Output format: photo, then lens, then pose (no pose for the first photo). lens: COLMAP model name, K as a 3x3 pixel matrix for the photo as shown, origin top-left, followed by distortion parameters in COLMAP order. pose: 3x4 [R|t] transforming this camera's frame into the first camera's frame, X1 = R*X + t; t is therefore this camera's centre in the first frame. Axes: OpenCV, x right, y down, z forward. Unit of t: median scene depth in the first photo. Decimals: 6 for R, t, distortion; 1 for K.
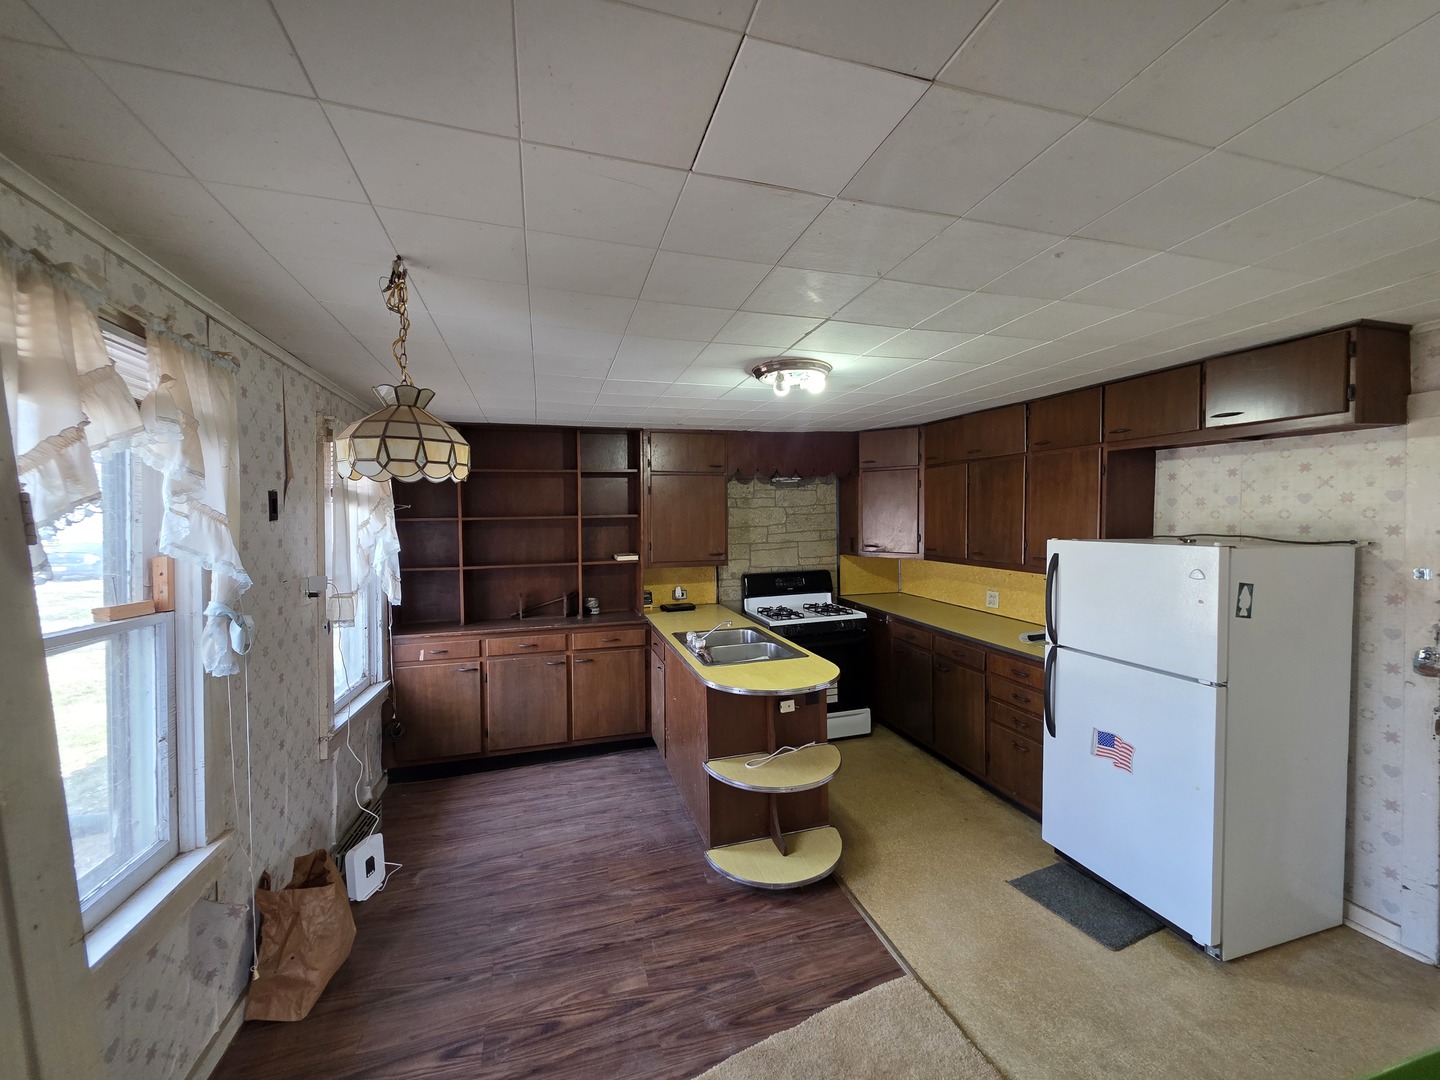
lens RADIAL K [[575.9, 0, 718.6], [0, 575.9, 537.0], [0, 0, 1]] dist [0.006533, -0.002054]
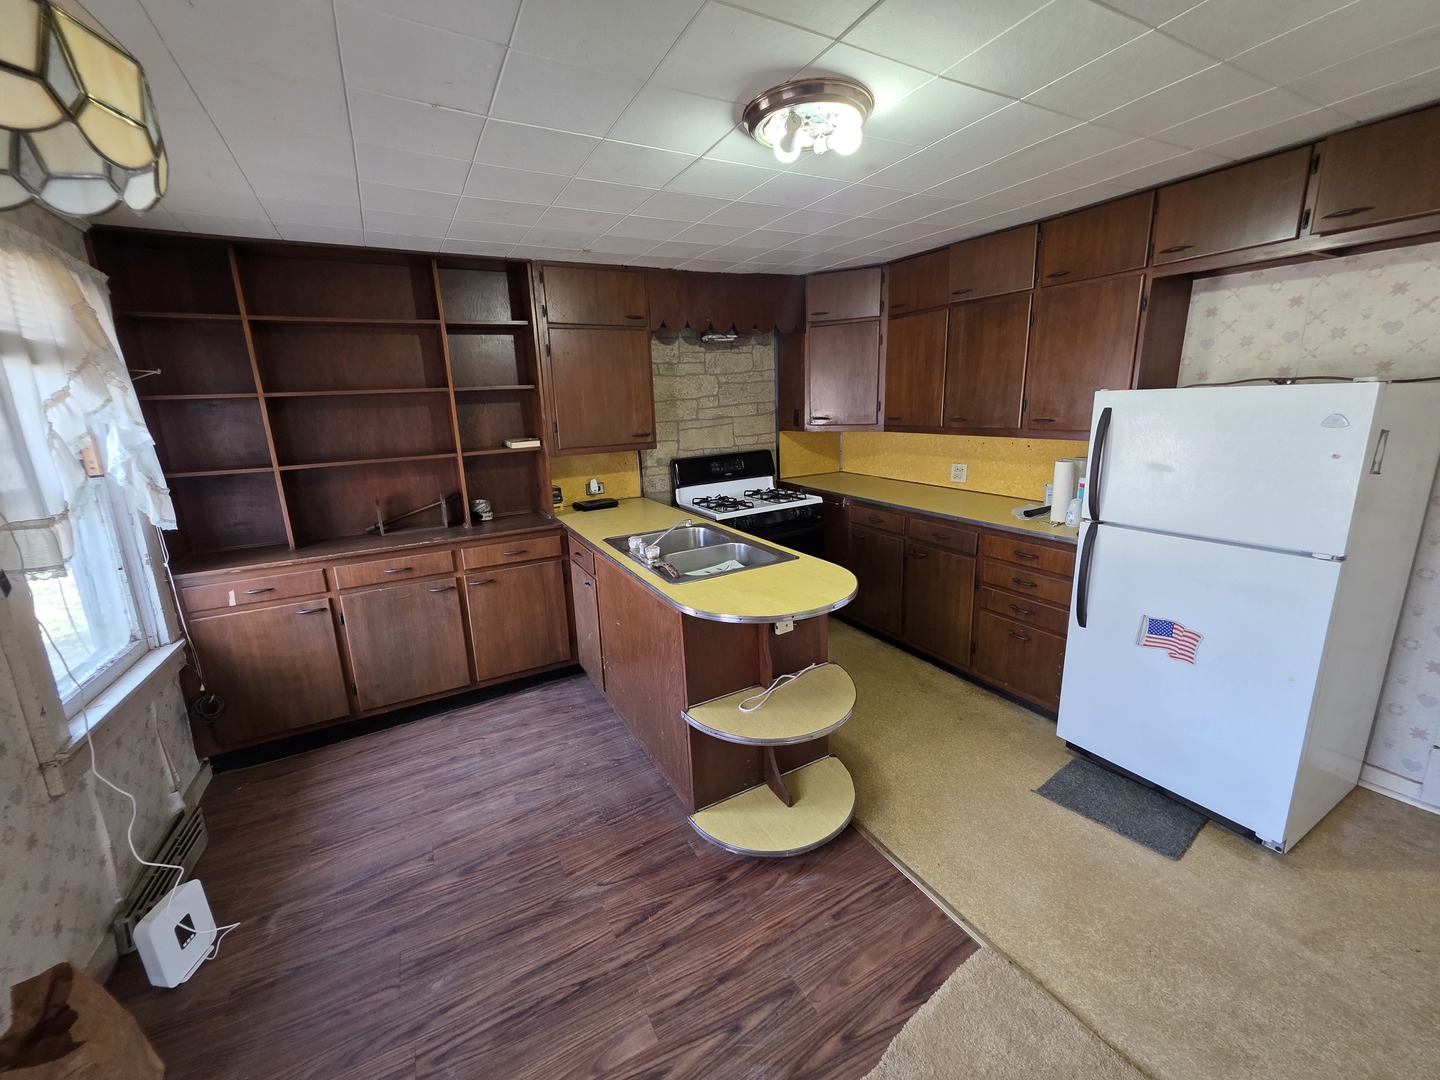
lens RADIAL K [[575.9, 0, 721.3], [0, 575.9, 531.7], [0, 0, 1]] dist [0.006533, -0.002054]
pose [[0.976539, -0.074446, 0.202060, -0.104268], [0.036349, 0.981862, 0.186080, 0.026758], [-0.212248, -0.174370, 0.961533, 0.302245]]
